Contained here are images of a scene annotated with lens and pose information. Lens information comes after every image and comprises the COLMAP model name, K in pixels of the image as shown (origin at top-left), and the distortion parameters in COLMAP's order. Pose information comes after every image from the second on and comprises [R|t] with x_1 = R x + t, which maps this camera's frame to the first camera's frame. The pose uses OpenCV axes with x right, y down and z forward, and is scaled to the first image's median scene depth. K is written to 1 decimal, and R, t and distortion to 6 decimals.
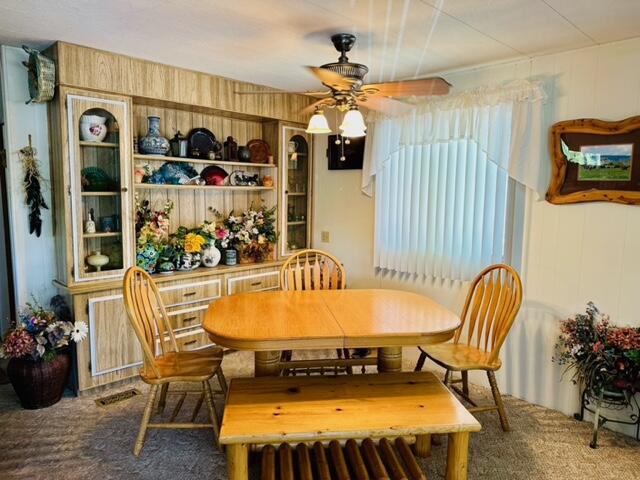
lens RADIAL K [[448.8, 0, 320.1], [0, 448.8, 242.1], [0, 0, 1]] dist [0.018104, -0.012420]
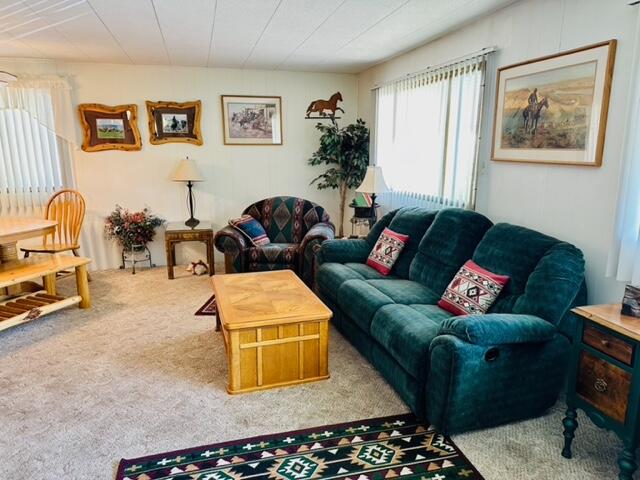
lens RADIAL K [[448.8, 0, 321.0], [0, 448.8, 242.6], [0, 0, 1]] dist [0.018104, -0.012420]
pose [[0.486422, -0.203501, 0.849694, -0.595313], [0.109676, 0.979027, 0.171690, 0.058696], [-0.866813, 0.009677, 0.498540, -0.647522]]
